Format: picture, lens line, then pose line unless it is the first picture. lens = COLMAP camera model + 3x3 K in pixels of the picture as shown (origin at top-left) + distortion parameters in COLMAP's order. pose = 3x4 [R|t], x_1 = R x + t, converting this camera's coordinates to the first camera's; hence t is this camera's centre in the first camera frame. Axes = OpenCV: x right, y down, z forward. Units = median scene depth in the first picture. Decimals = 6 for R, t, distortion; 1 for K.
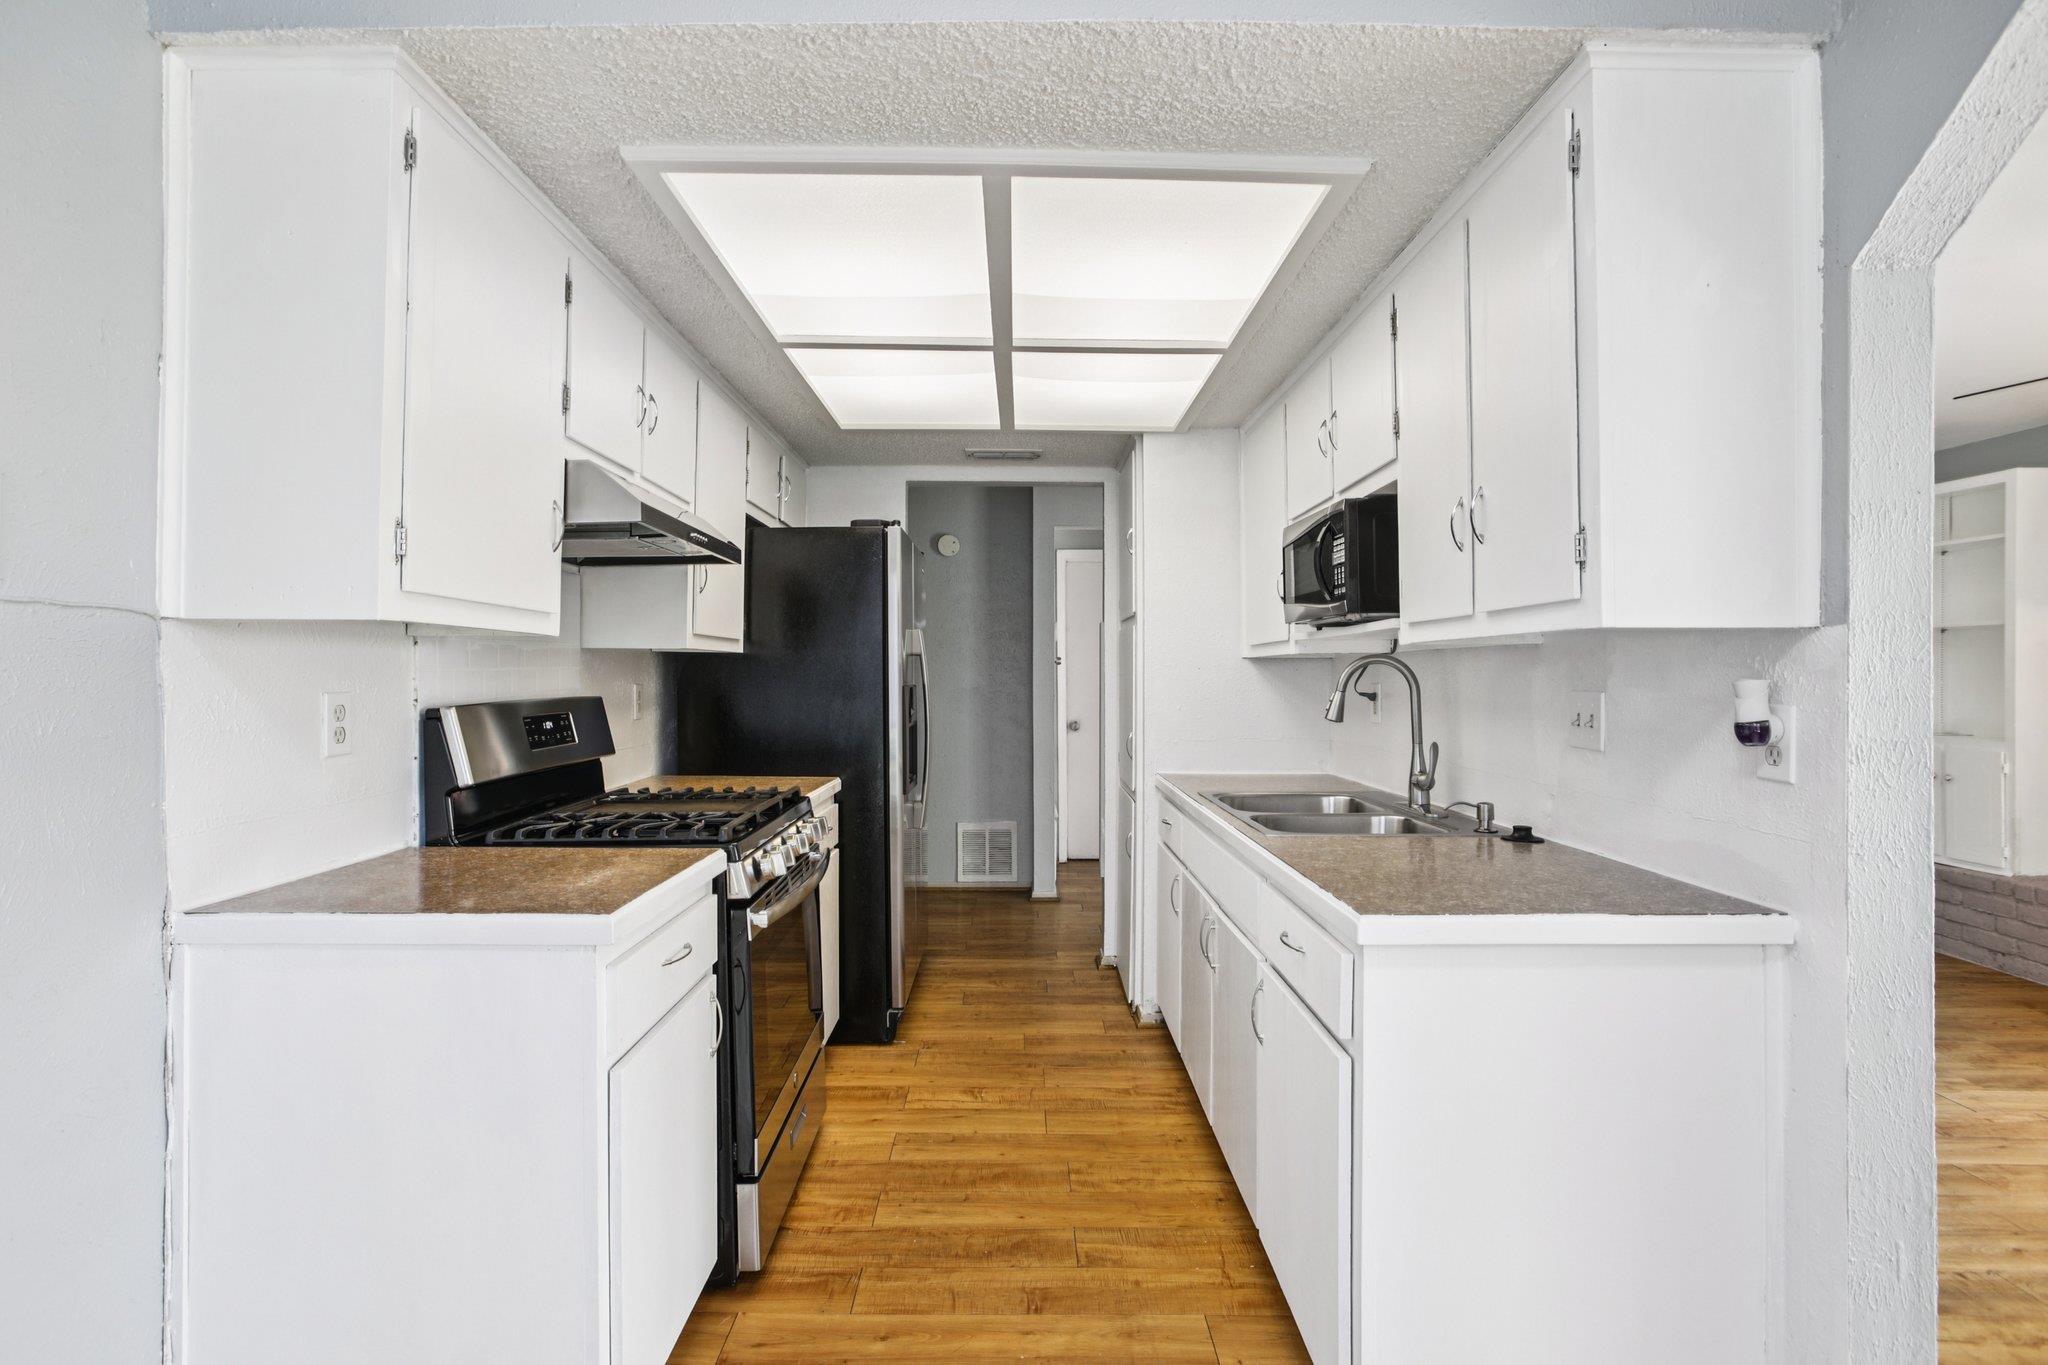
lens RADIAL K [[979.2, 0, 1017.9], [0, 979.2, 686.6], [0, 0, 1]] dist [-0.035357, 0.007957]
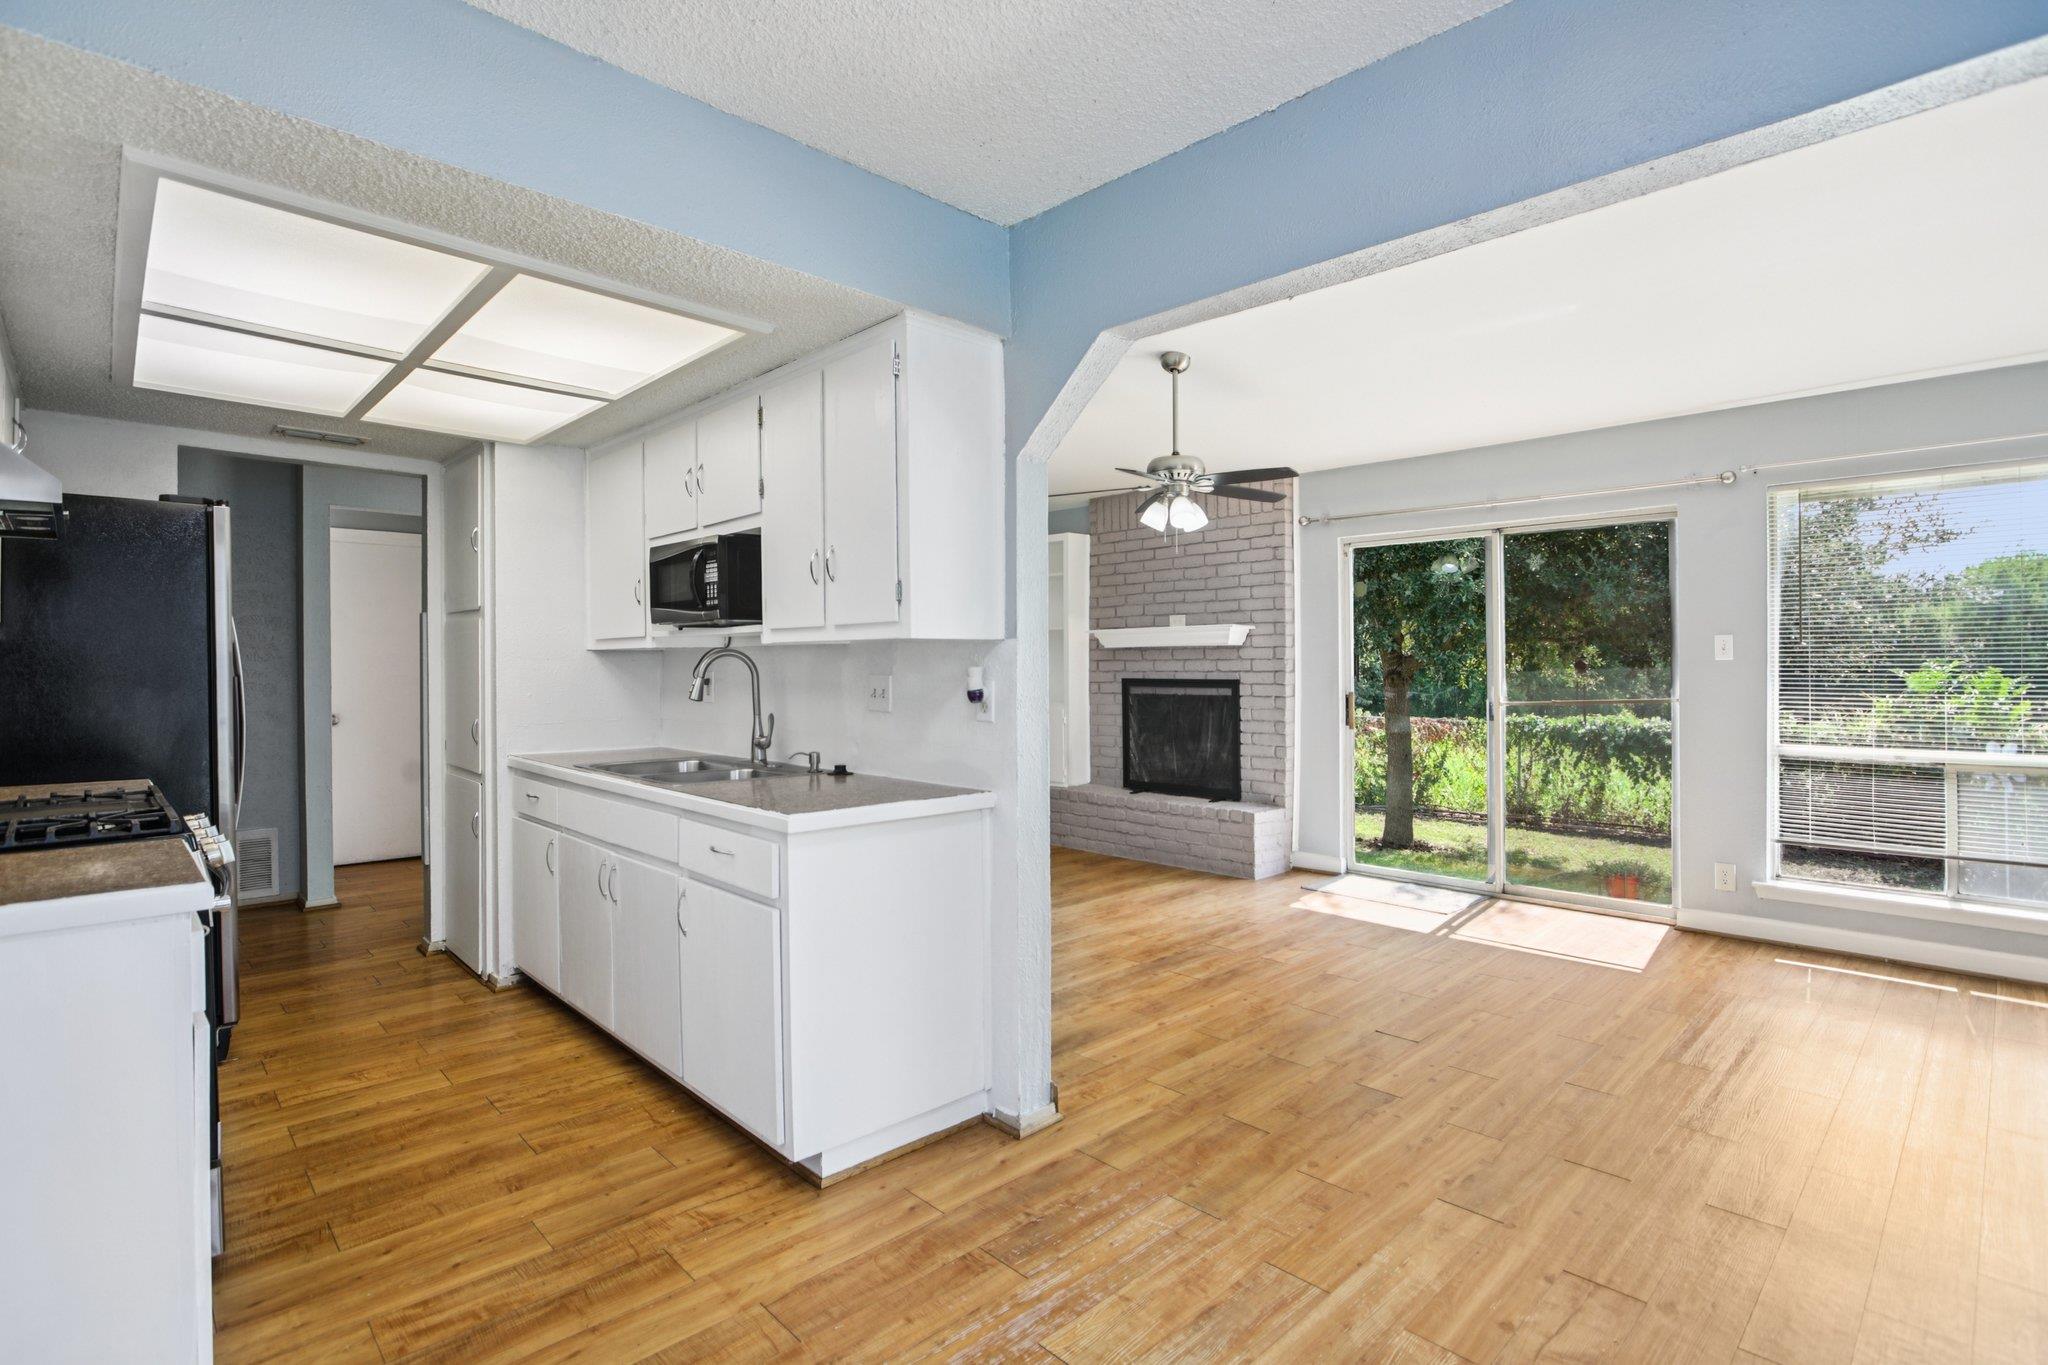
lens RADIAL K [[979.2, 0, 1010.9], [0, 979.2, 682.2], [0, 0, 1]] dist [-0.035357, 0.007957]
pose [[0.724844, -0.015788, 0.688732, -0.320877], [0.009889, 0.999873, 0.012513, -0.000663], [-0.688842, -0.002260, 0.724908, -0.275055]]
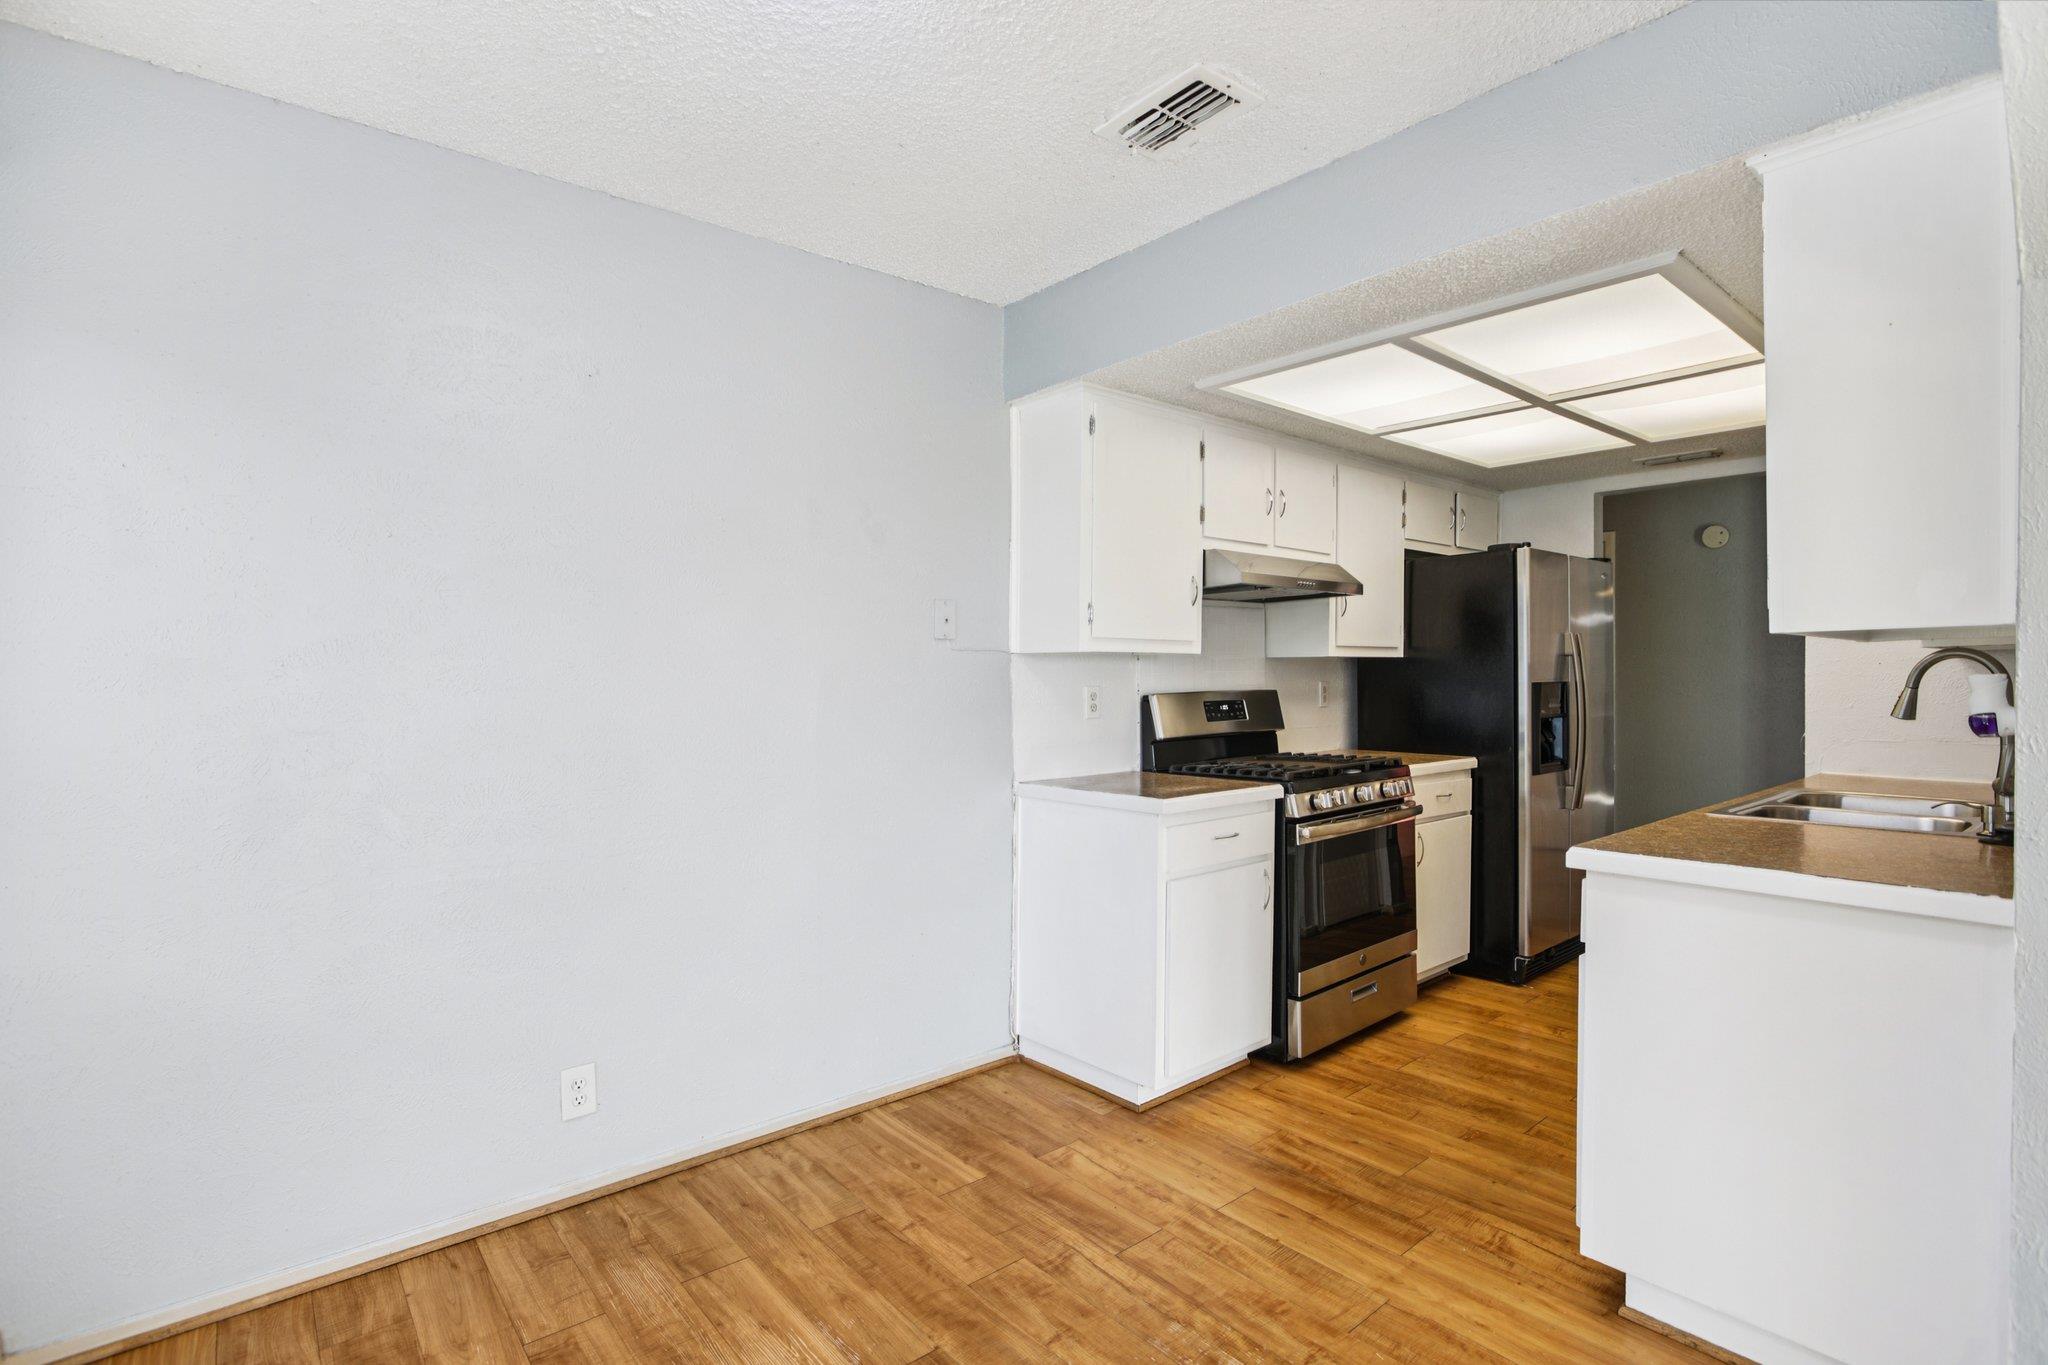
lens RADIAL K [[979.2, 0, 1051.6], [0, 979.2, 698.6], [0, 0, 1]] dist [-0.035357, 0.007957]
pose [[0.658002, 0.009915, -0.752951, 0.592540], [0.000570, 0.999906, 0.013665, 0.003548], [0.753016, -0.009420, 0.657934, -0.302653]]
